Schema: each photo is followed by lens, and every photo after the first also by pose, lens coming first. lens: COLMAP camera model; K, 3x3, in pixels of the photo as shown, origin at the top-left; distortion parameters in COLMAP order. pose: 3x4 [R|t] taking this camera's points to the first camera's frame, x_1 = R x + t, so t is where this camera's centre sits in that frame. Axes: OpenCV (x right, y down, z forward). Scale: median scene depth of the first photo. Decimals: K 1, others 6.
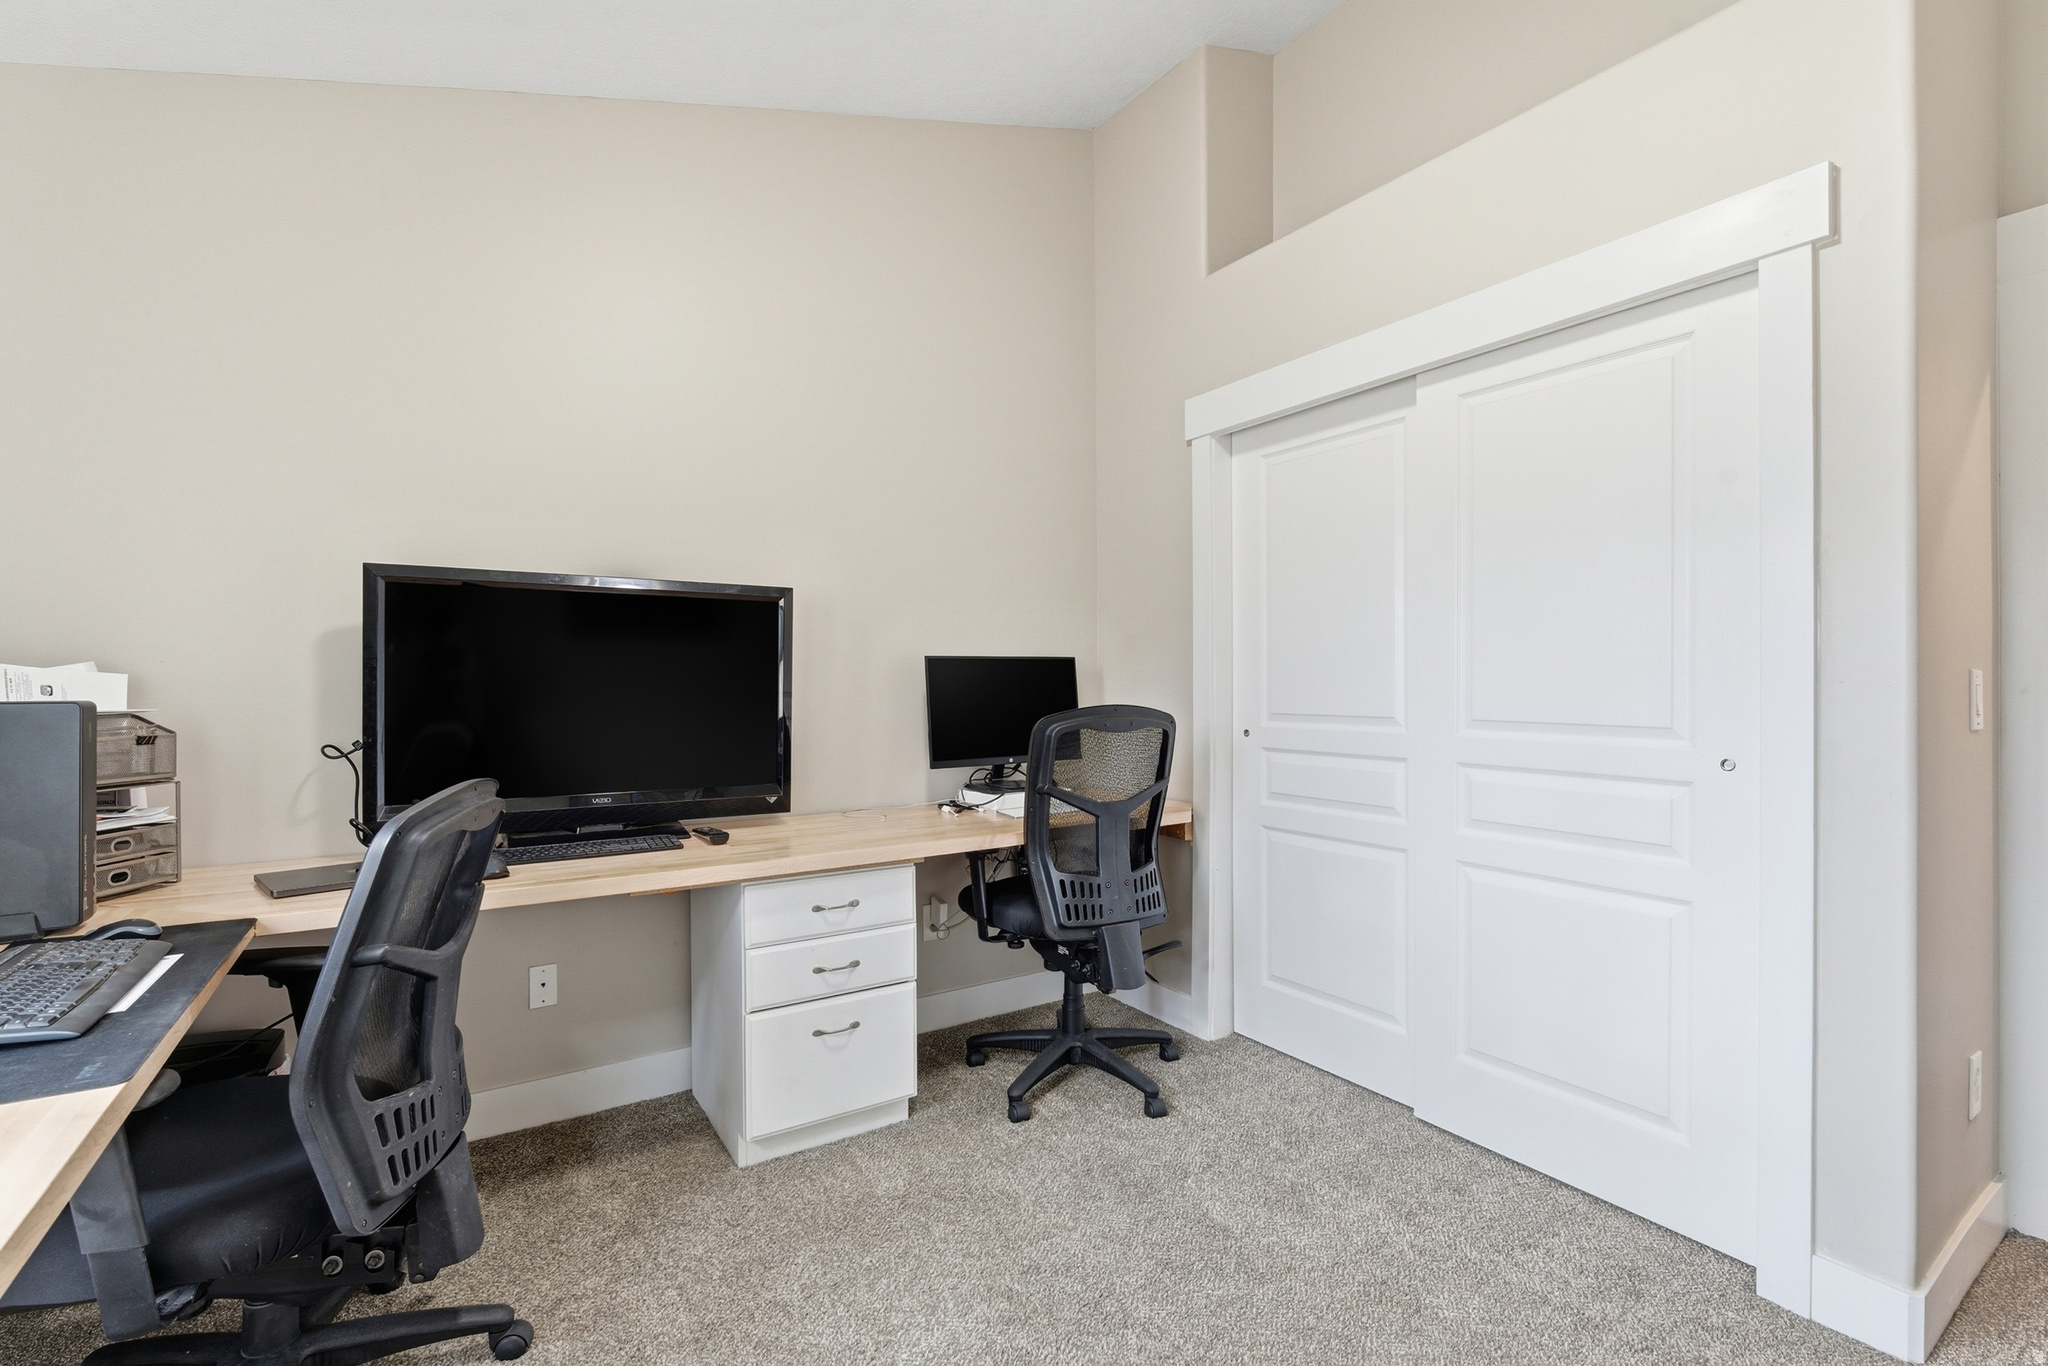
lens RADIAL K [[901.4, 0, 1024.0], [0, 901.4, 683.0], [0, 0, 1]] dist [-0.003803, -0.000265]
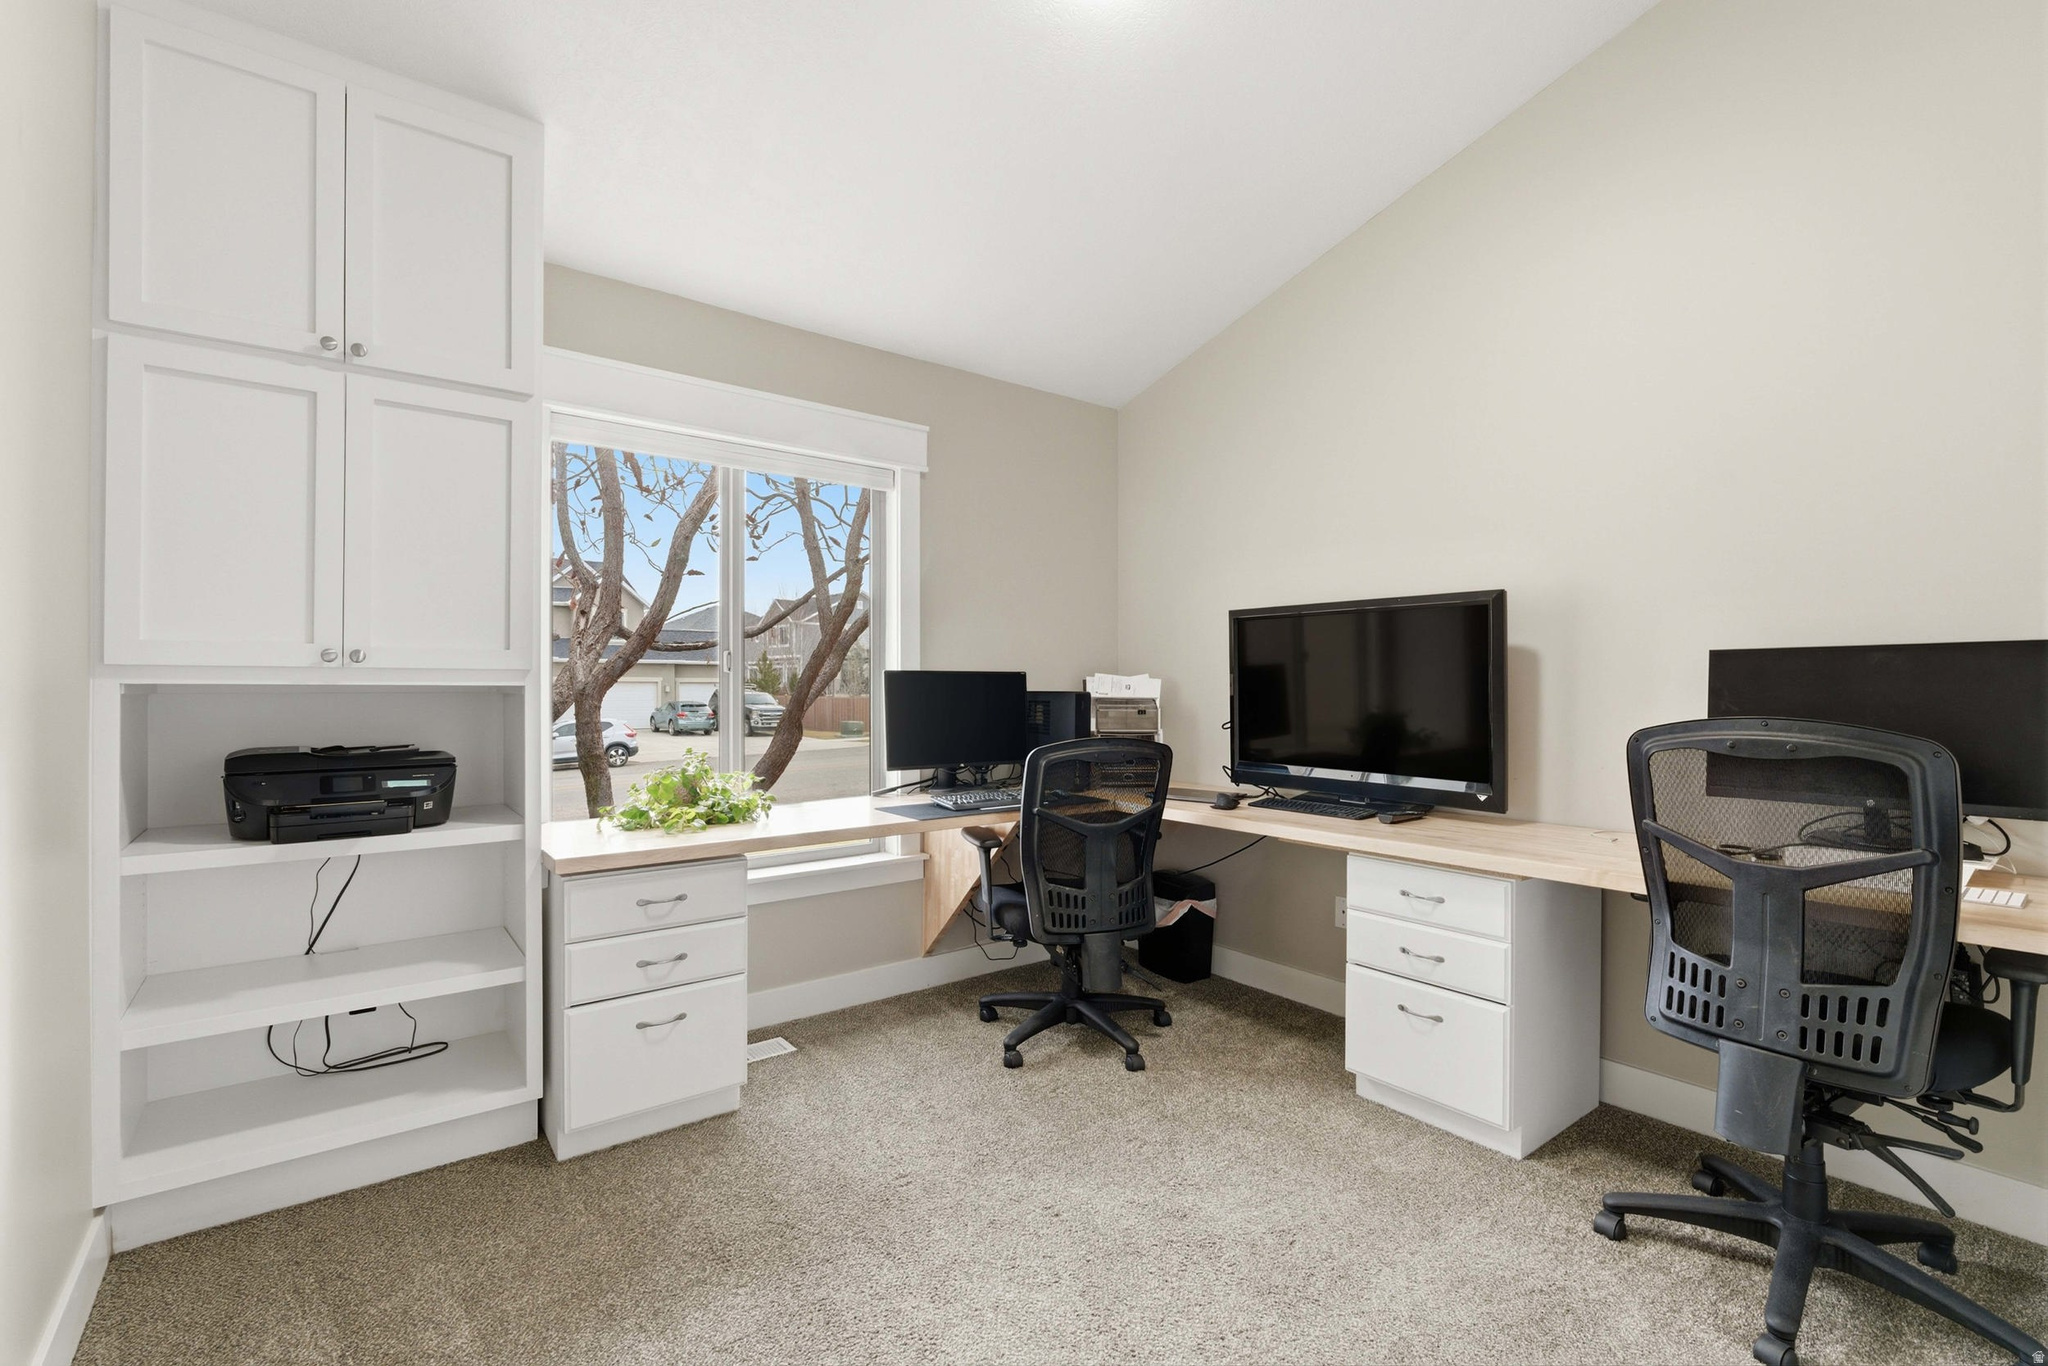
lens RADIAL K [[901.4, 0, 1024.0], [0, 901.4, 683.0], [0, 0, 1]] dist [-0.003803, -0.000265]
pose [[0.074891, -0.000363, -0.997192, 0.803423], [0.001687, 0.999999, -0.000237, -0.002304], [0.997190, -0.001664, 0.074892, 0.459109]]
